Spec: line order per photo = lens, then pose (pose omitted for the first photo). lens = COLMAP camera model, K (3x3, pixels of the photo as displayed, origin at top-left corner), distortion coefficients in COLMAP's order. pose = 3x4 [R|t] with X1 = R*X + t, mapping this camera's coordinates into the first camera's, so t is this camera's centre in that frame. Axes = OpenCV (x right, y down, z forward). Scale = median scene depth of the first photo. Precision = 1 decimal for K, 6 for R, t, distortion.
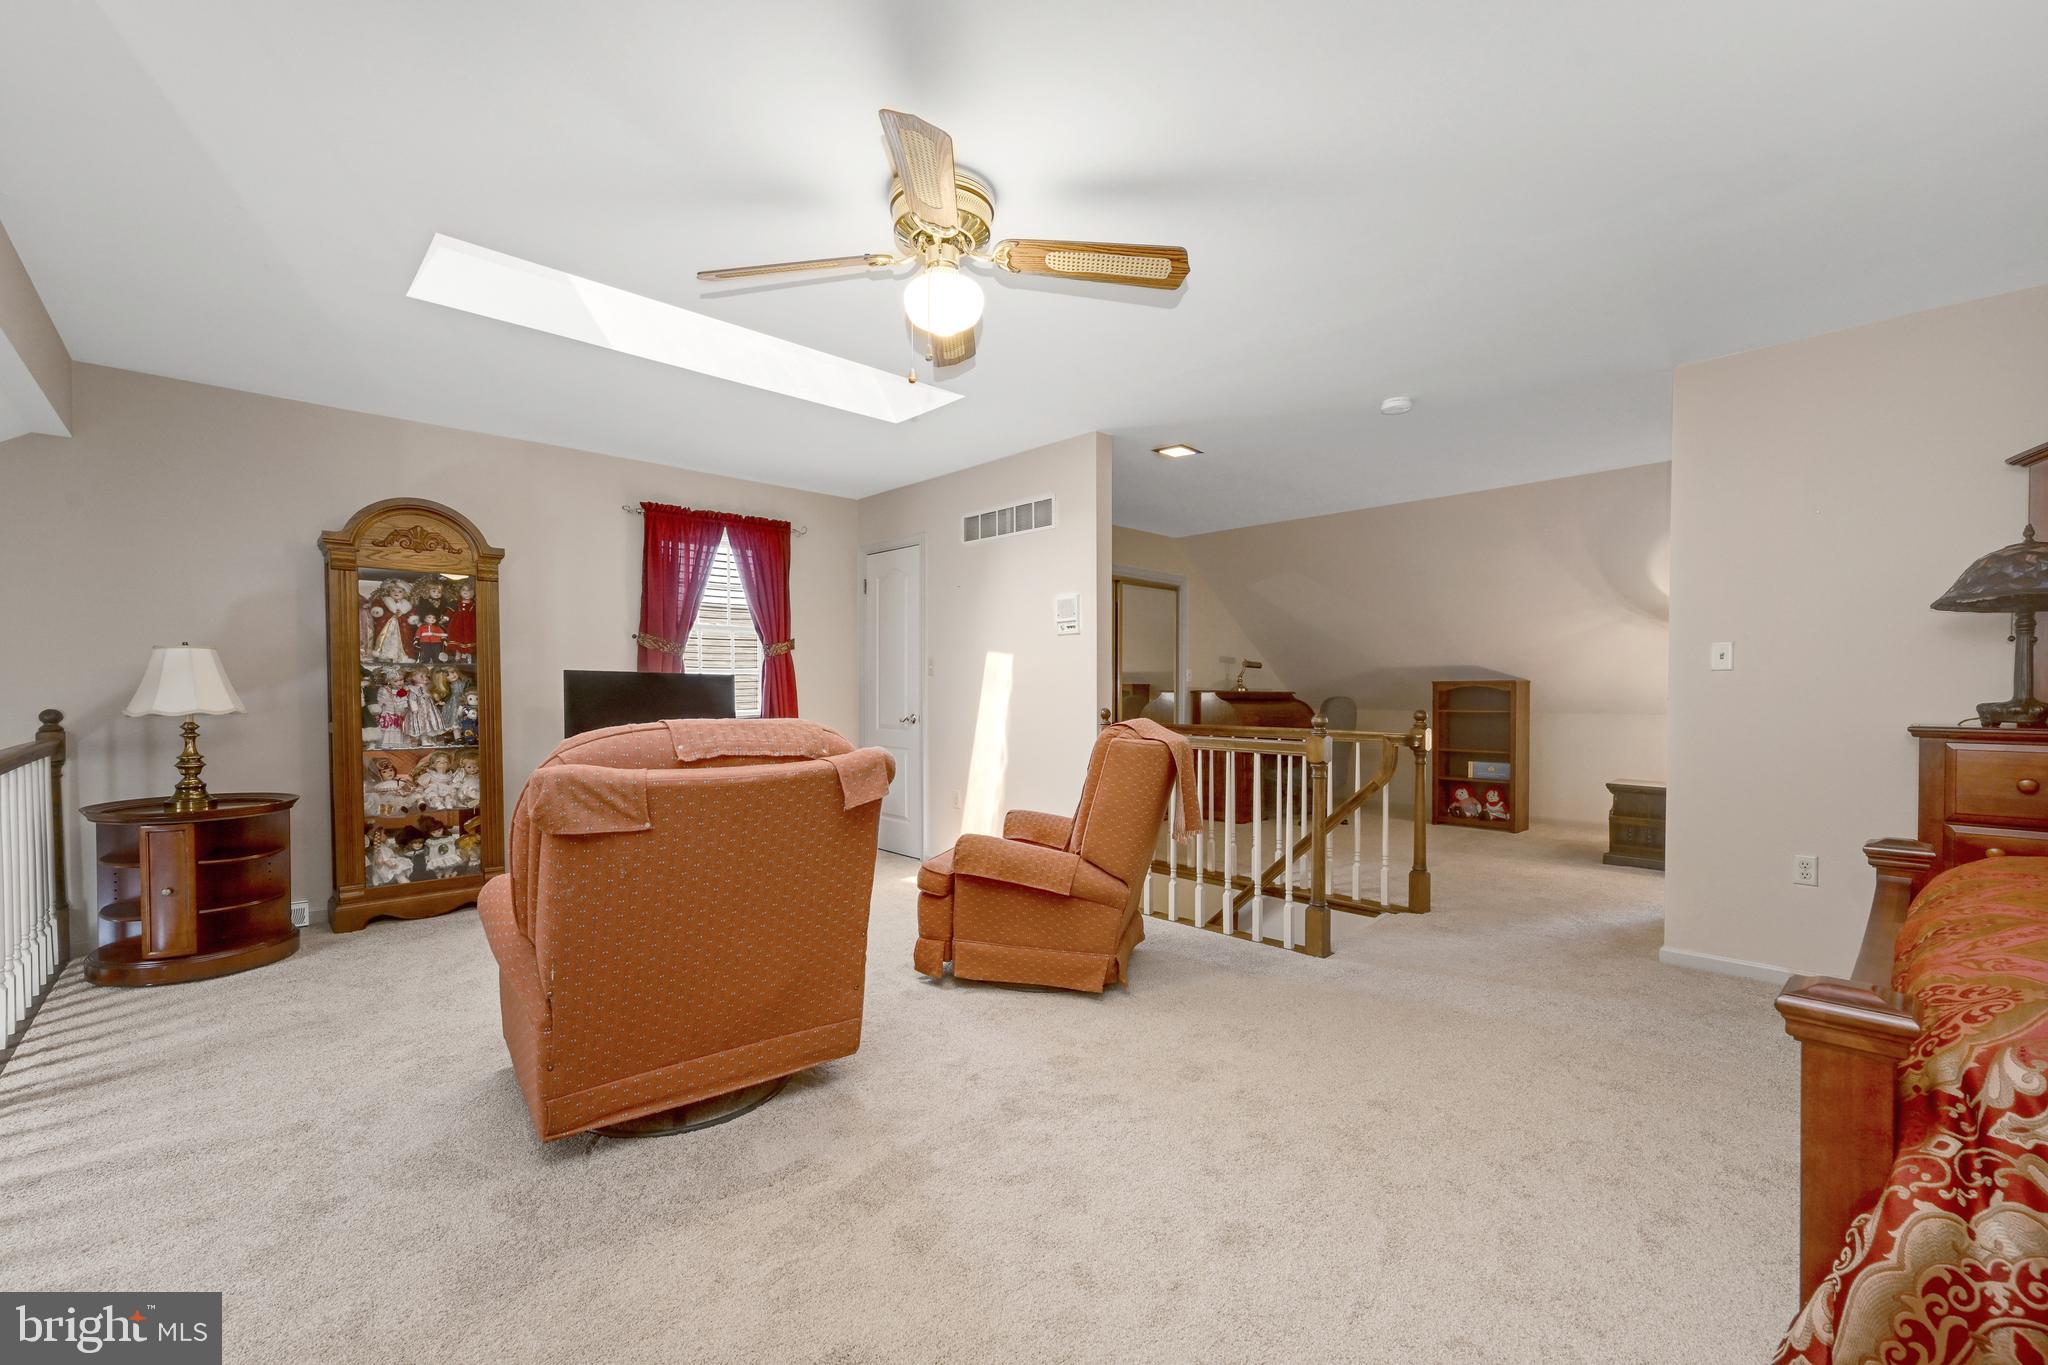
lens RADIAL K [[848.1, 0, 1015.0], [0, 848.1, 701.2], [0, 0, 1]] dist [-0.021706, -0.000162]
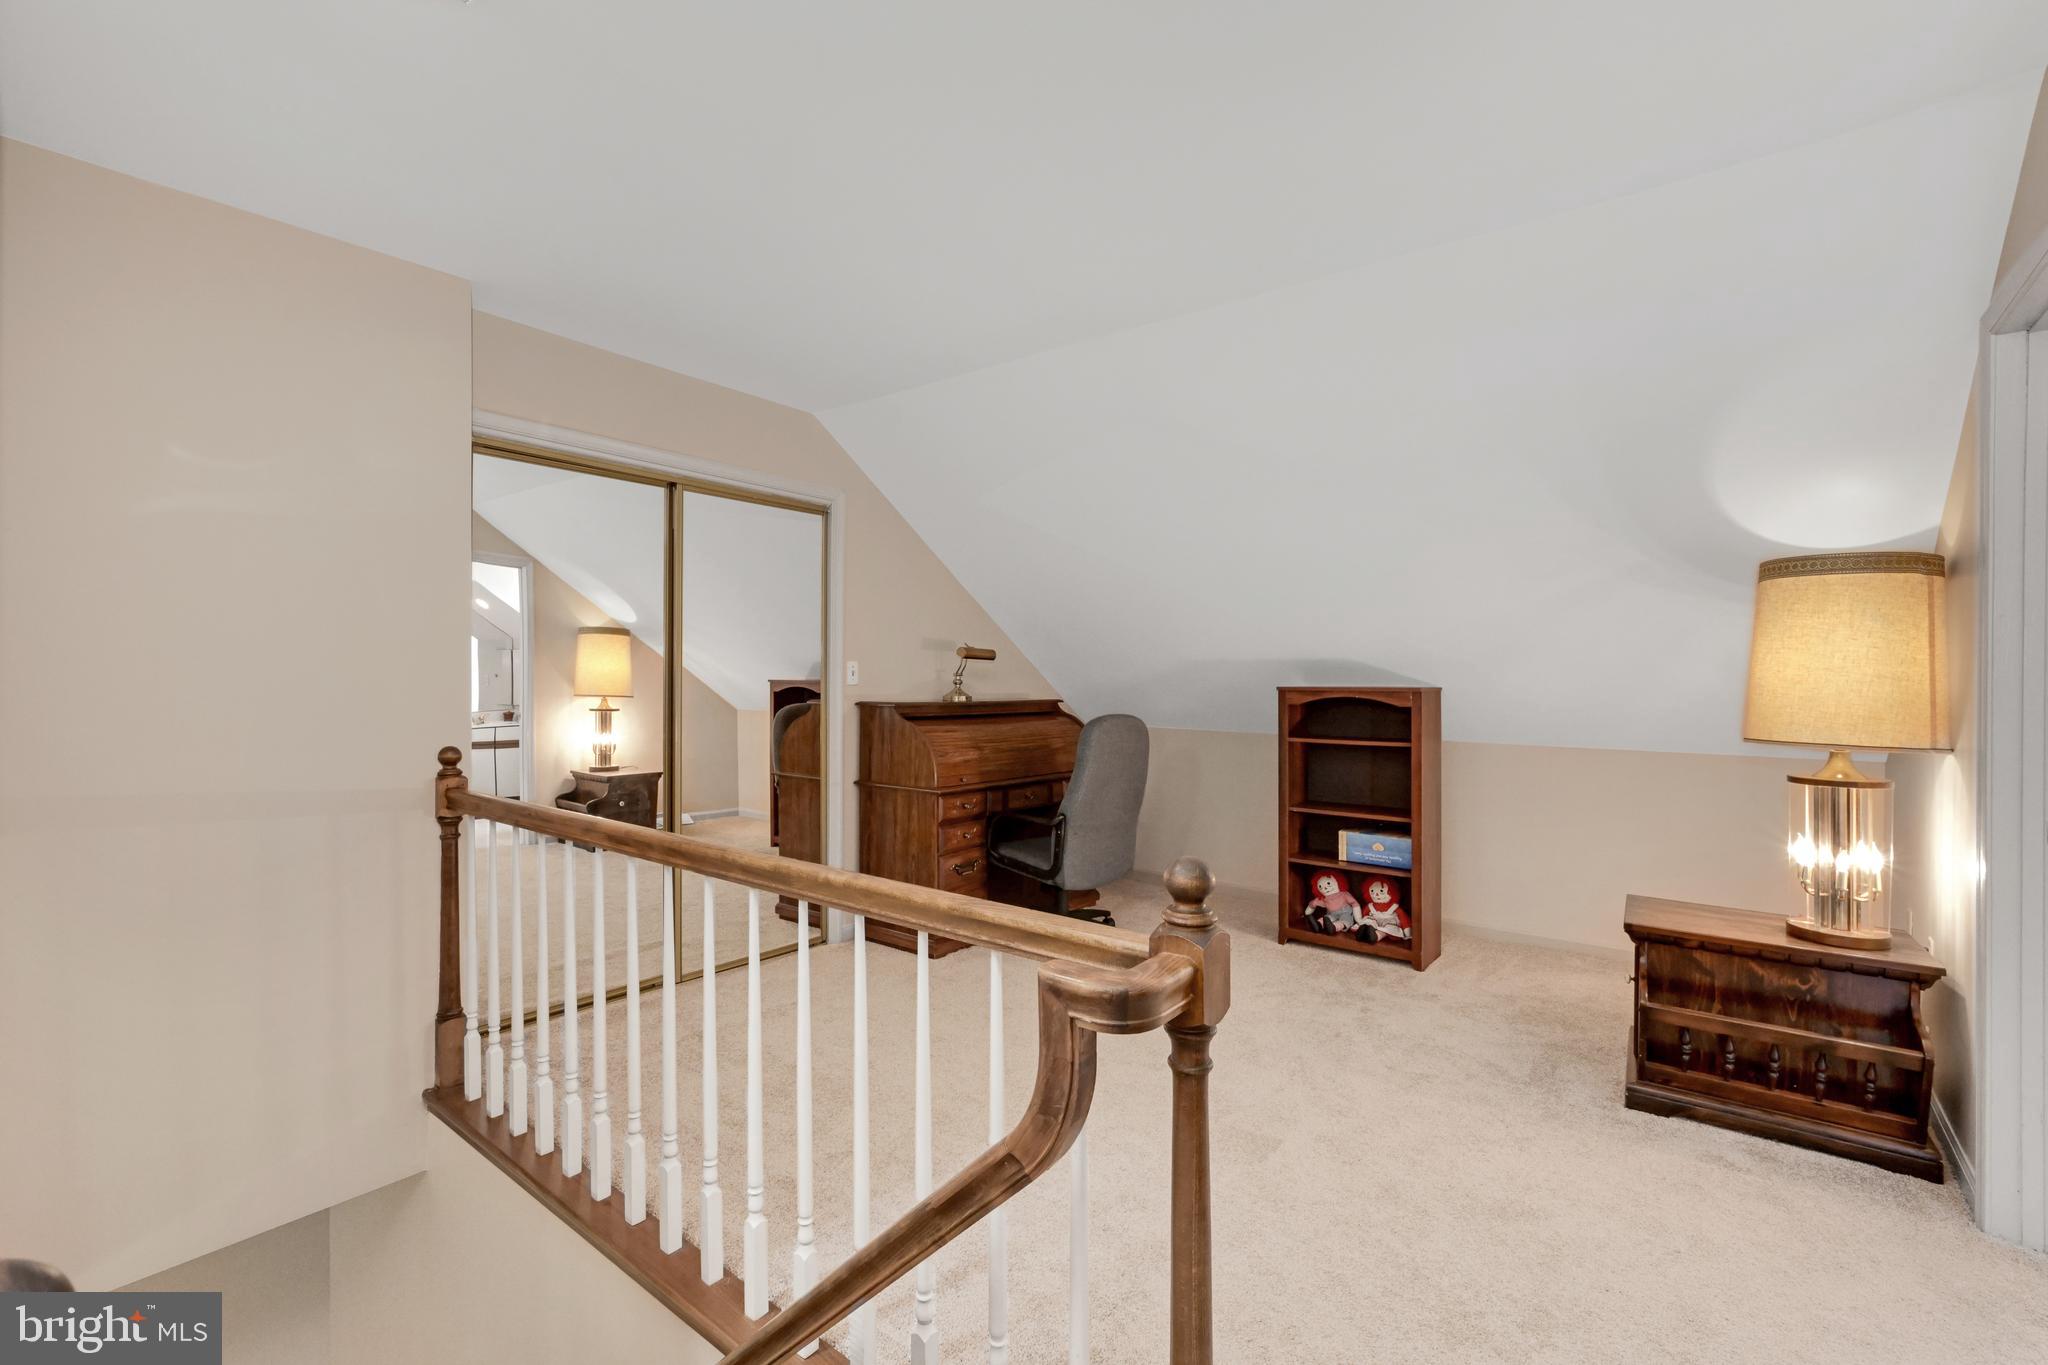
lens RADIAL K [[848.1, 0, 1029.0], [0, 848.1, 679.4], [0, 0, 1]] dist [-0.021706, -0.000162]
pose [[0.987814, 0.001342, 0.155632, 0.248600], [-0.000503, 0.999985, -0.005431, -0.025393], [-0.155637, 0.005286, 0.987800, 0.480059]]
